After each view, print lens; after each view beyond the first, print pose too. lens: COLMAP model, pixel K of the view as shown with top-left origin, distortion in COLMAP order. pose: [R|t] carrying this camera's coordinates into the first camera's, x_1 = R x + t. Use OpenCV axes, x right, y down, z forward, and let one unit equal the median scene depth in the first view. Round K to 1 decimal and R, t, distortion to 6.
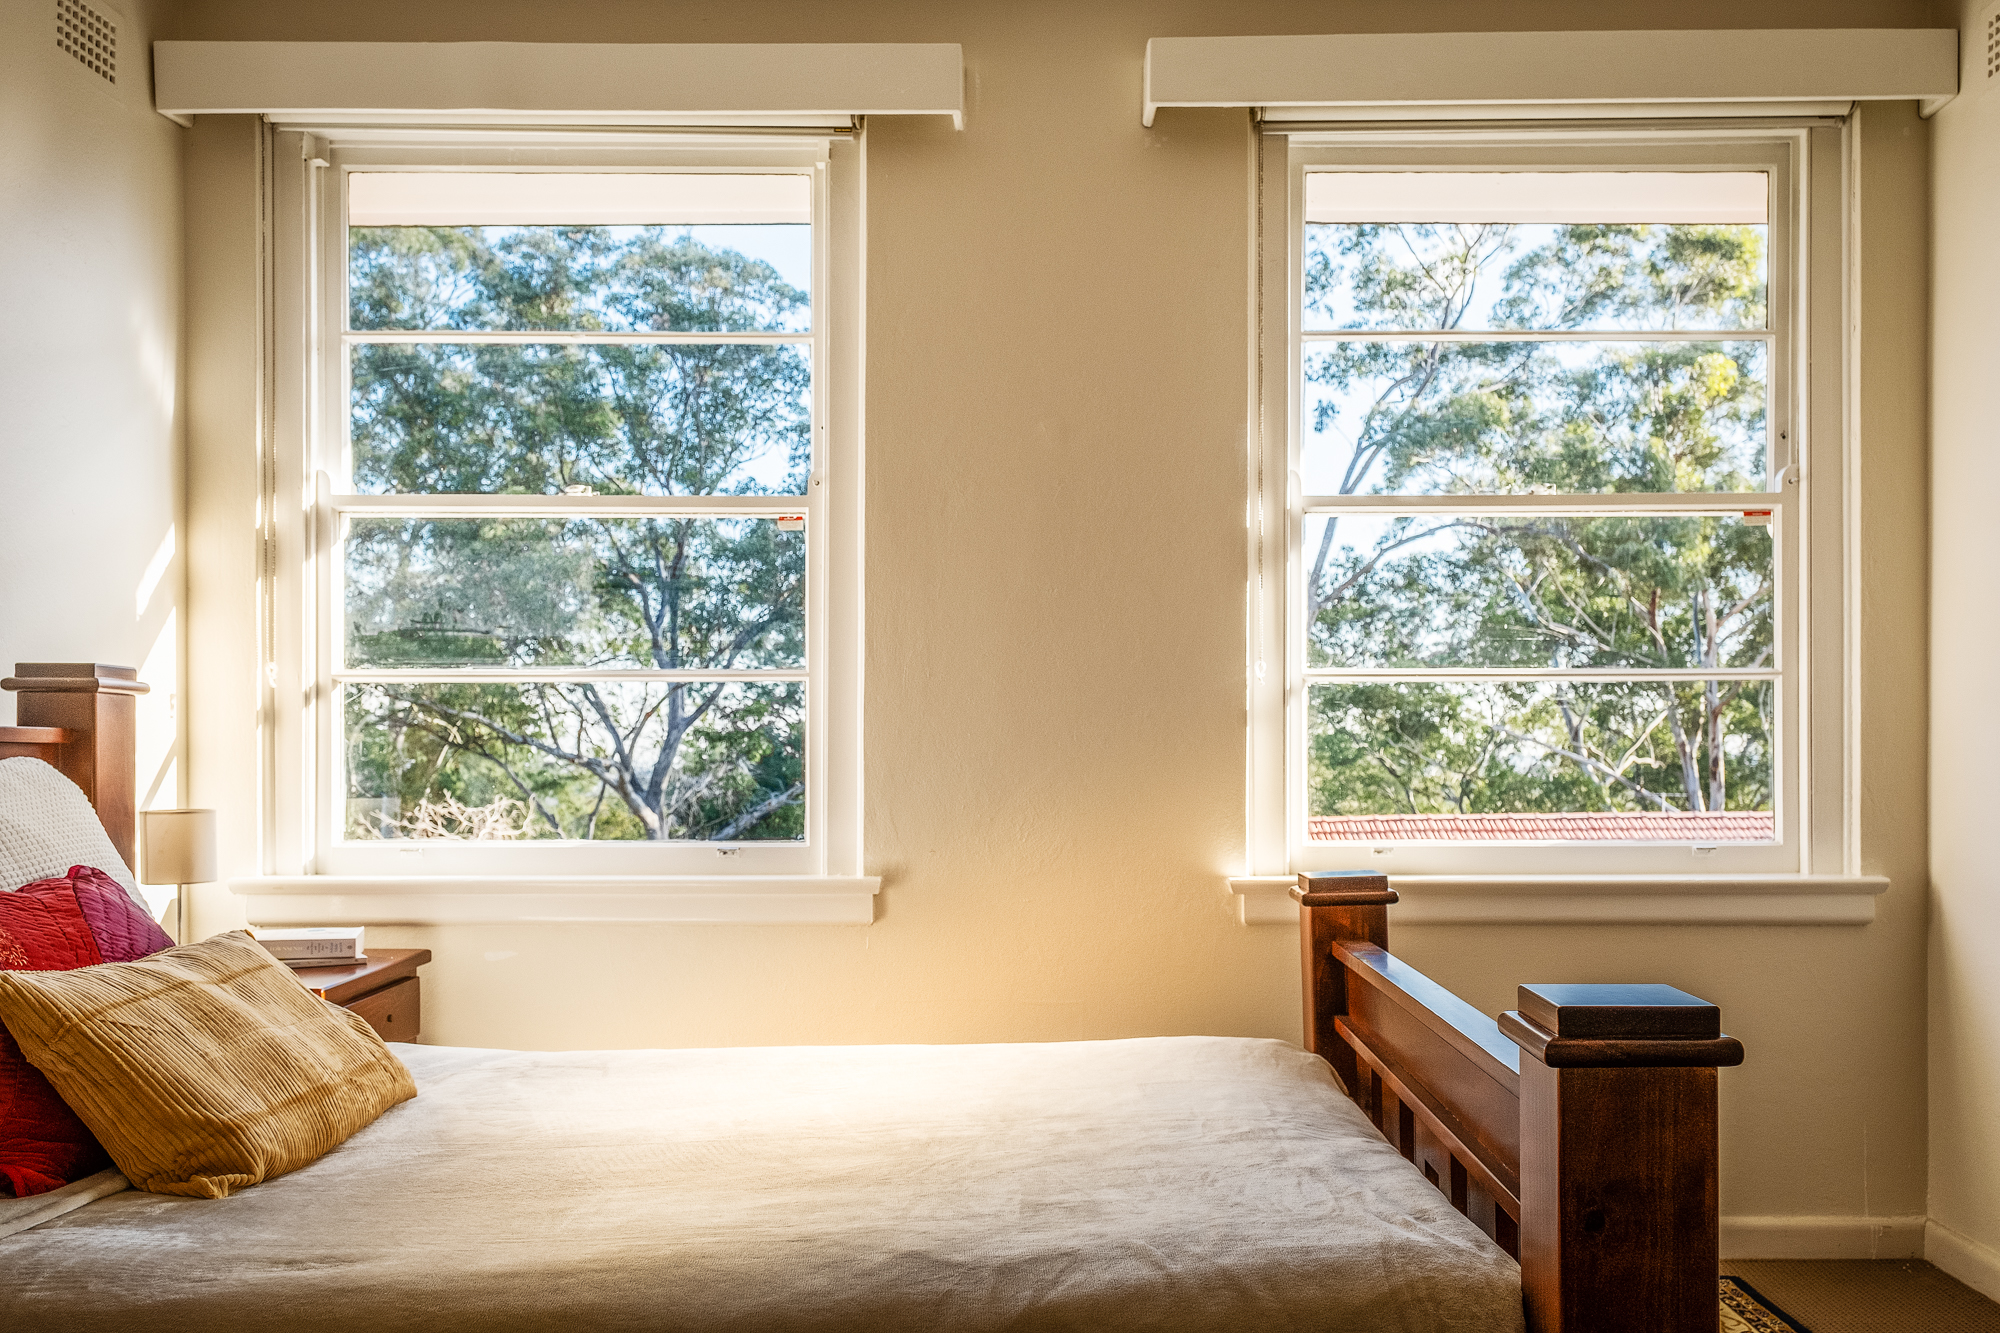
lens RADIAL K [[1680.5, 0, 1007.8], [0, 1680.5, 760.9], [0, 0, 1]] dist [0.014414, 0.009983]
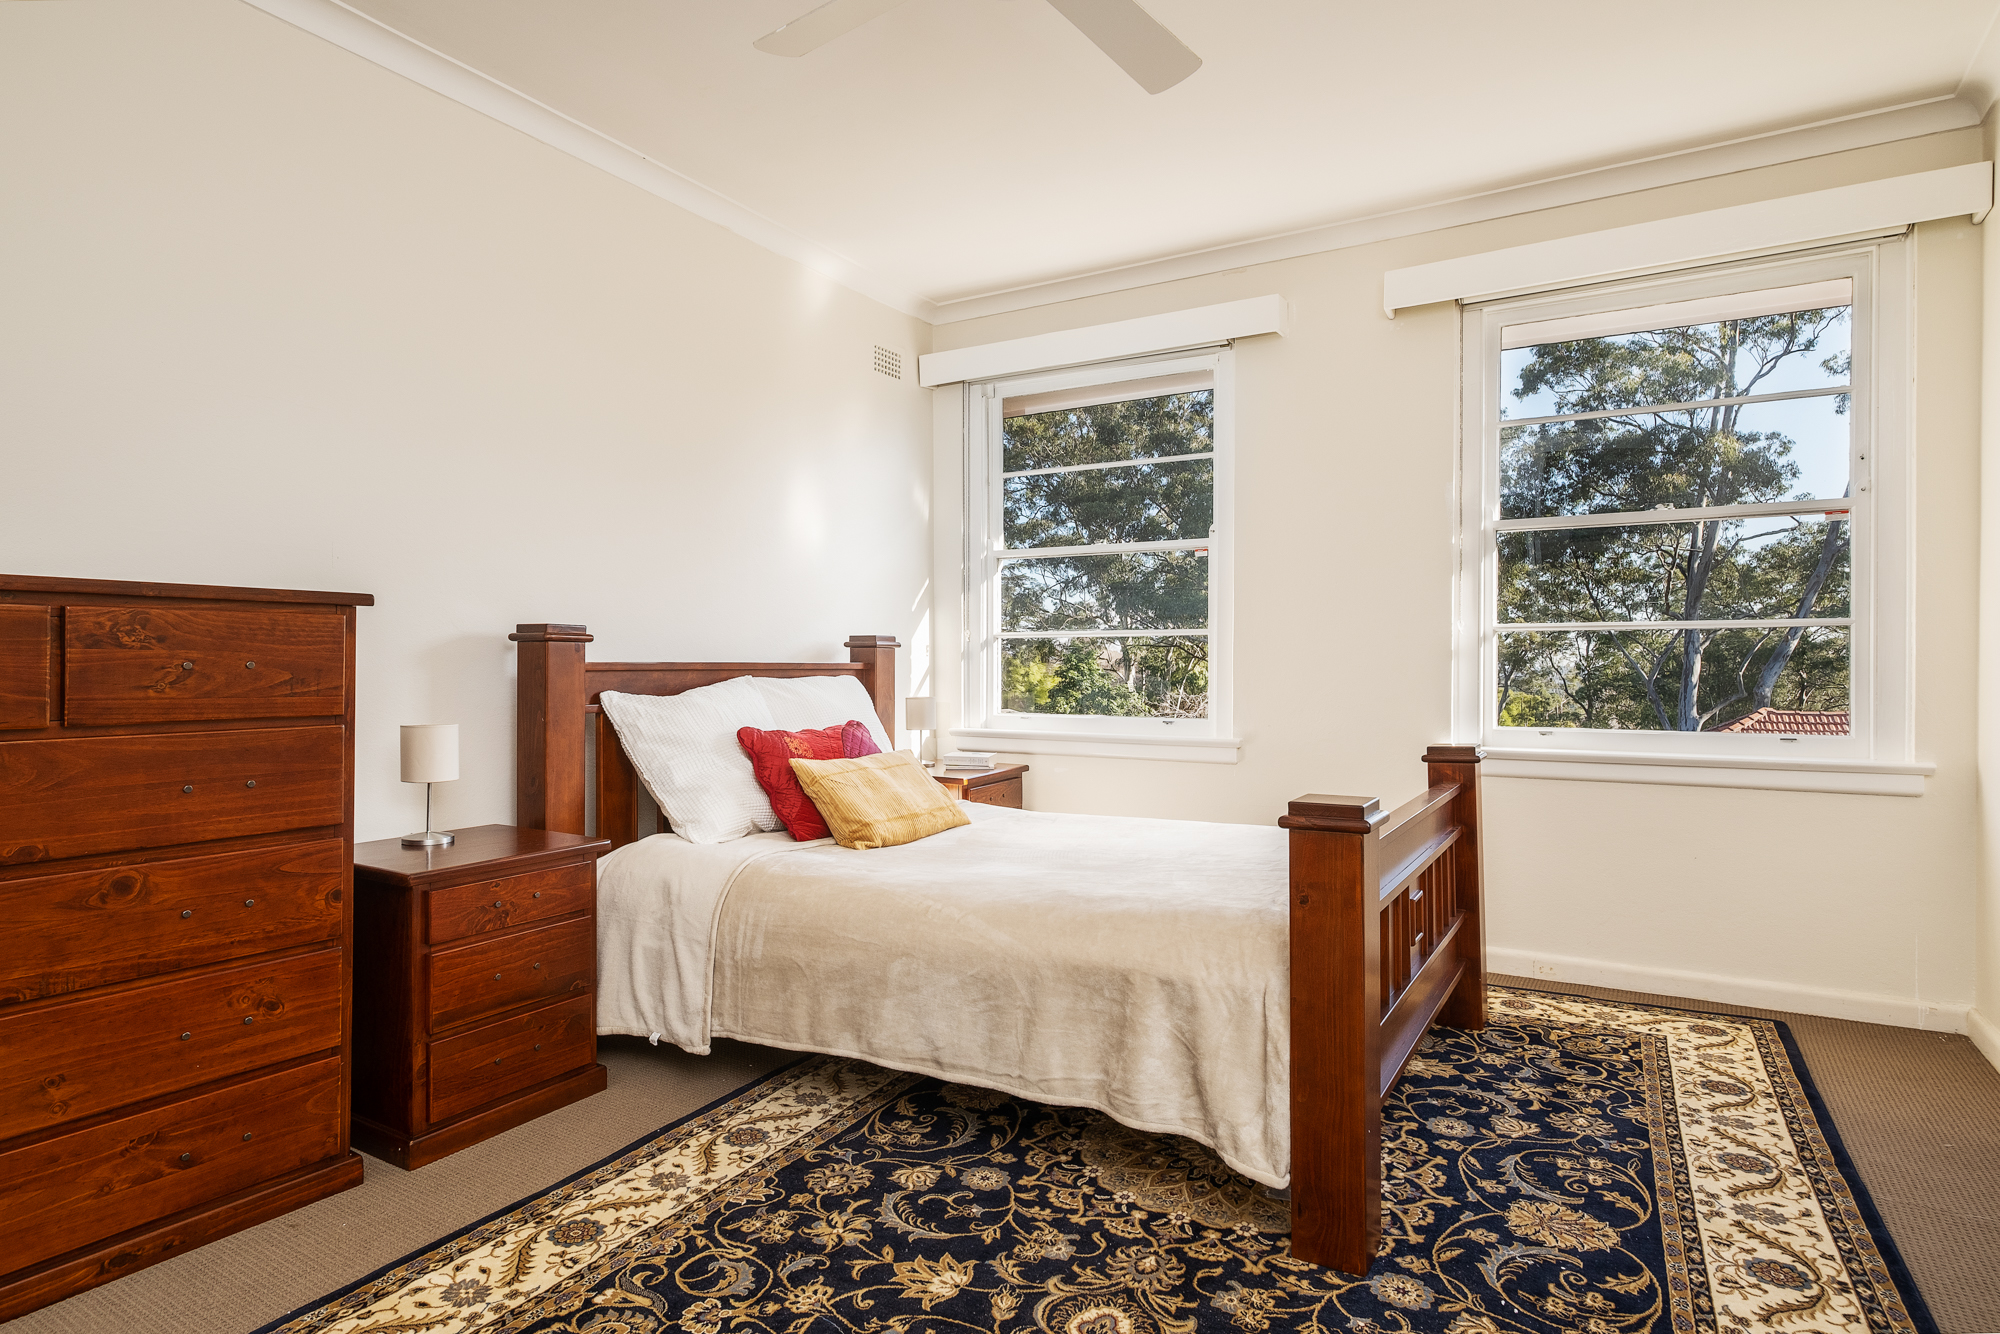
lens RADIAL K [[1043.7, 0, 1004.1], [0, 1043.7, 668.1], [0, 0, 1]] dist [-0.000150, 0.000251]
pose [[0.870188, 0.001761, -0.492717, 0.344348], [-0.000859, 0.999998, 0.002056, -0.015983], [0.492719, -0.001366, 0.870187, -0.191798]]
